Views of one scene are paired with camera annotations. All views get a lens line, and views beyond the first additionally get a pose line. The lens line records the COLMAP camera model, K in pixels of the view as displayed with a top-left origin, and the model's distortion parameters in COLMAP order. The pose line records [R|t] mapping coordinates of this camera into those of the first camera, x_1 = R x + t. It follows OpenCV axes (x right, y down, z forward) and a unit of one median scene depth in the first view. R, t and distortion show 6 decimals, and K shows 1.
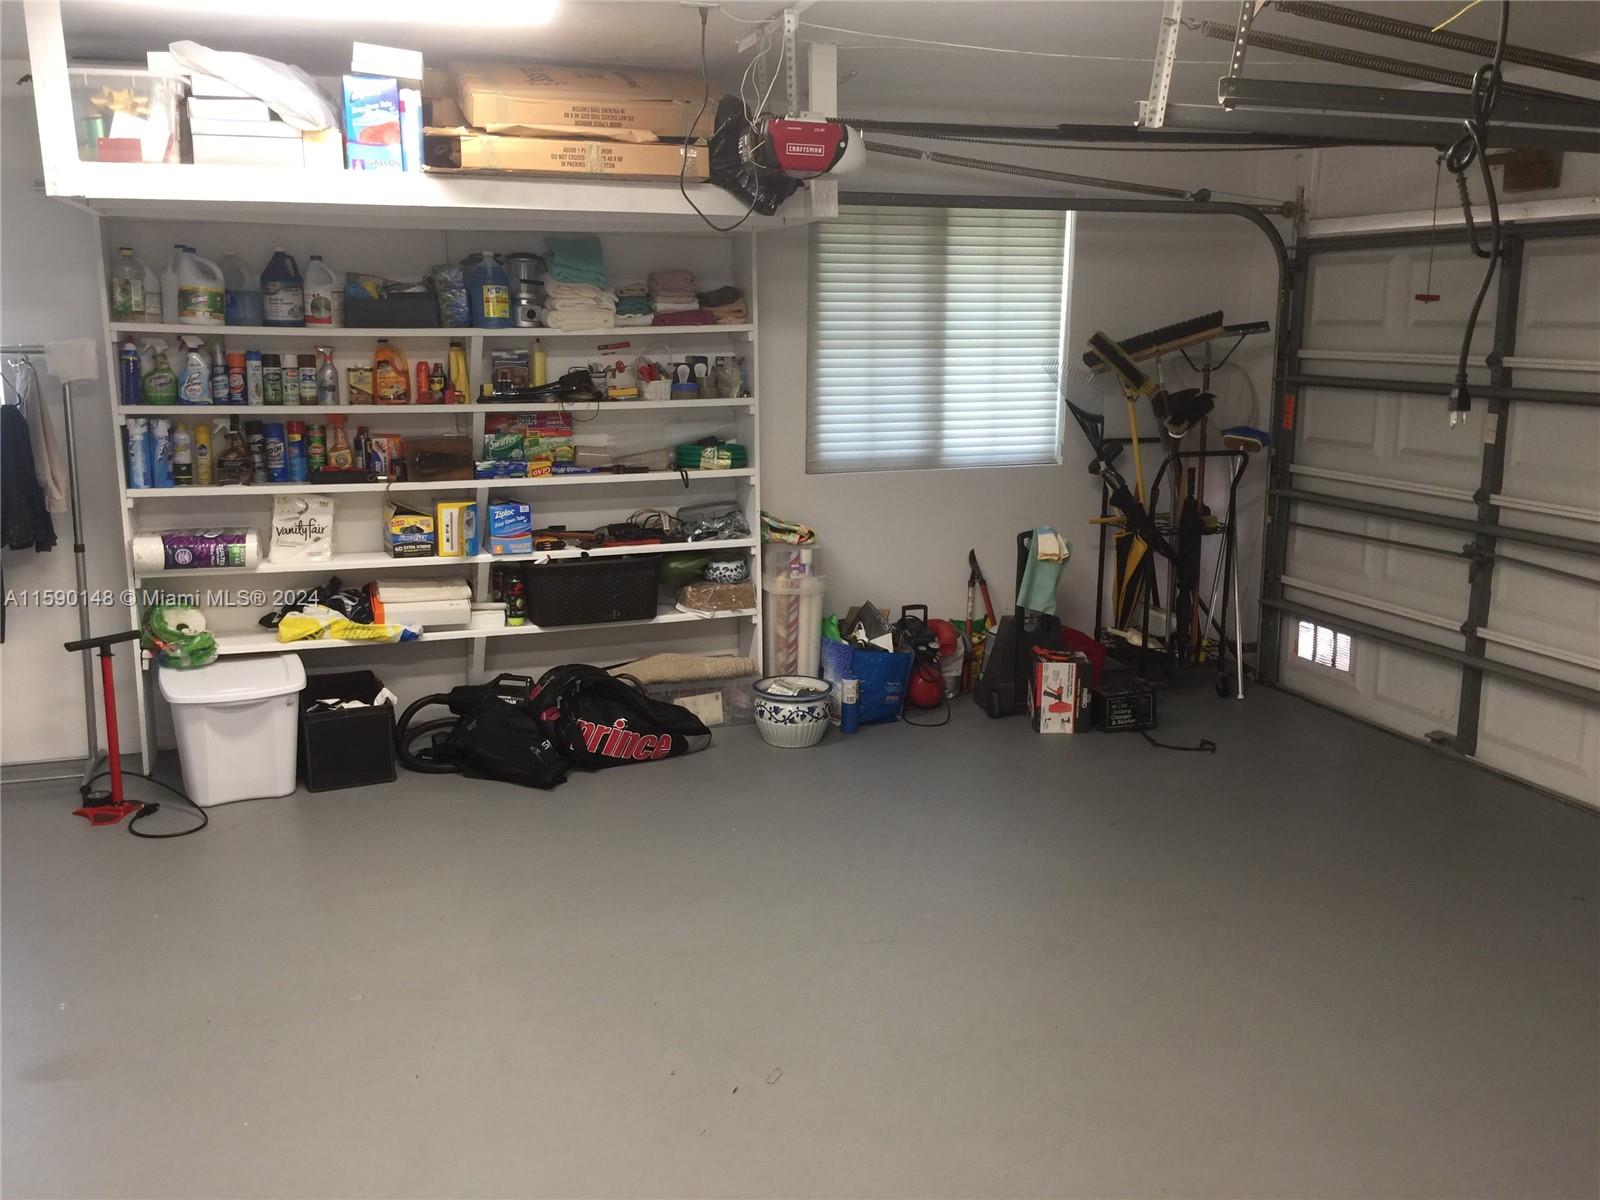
lens RADIAL K [[1376.0, 0, 800.0], [0, 1376.0, 600.0], [0, 0, 1]] dist [0.008184, -0.010881]
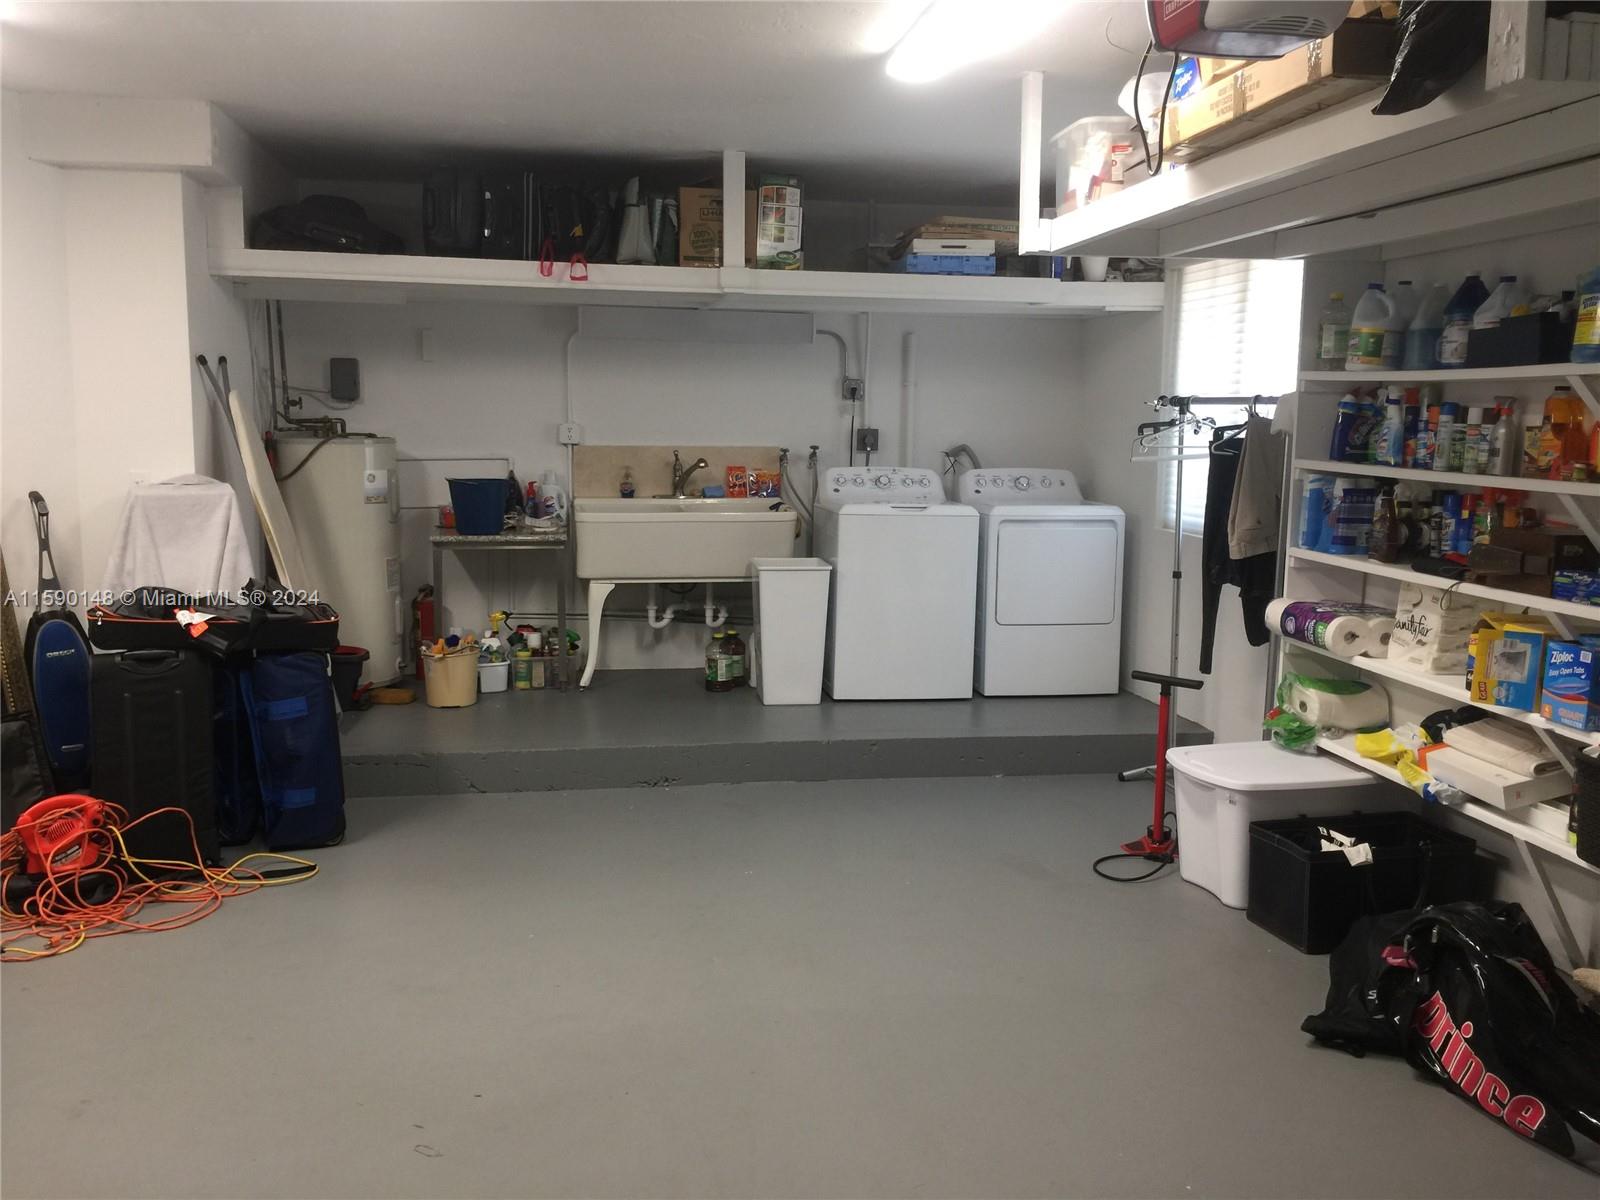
lens RADIAL K [[1376.0, 0, 800.0], [0, 1376.0, 600.0], [0, 0, 1]] dist [0.008184, -0.010881]
pose [[-0.183362, 0.124670, -0.975108, 0.467535], [-0.210182, 0.964017, 0.162775, -0.120324], [0.960313, 0.234797, -0.150560, 0.777976]]
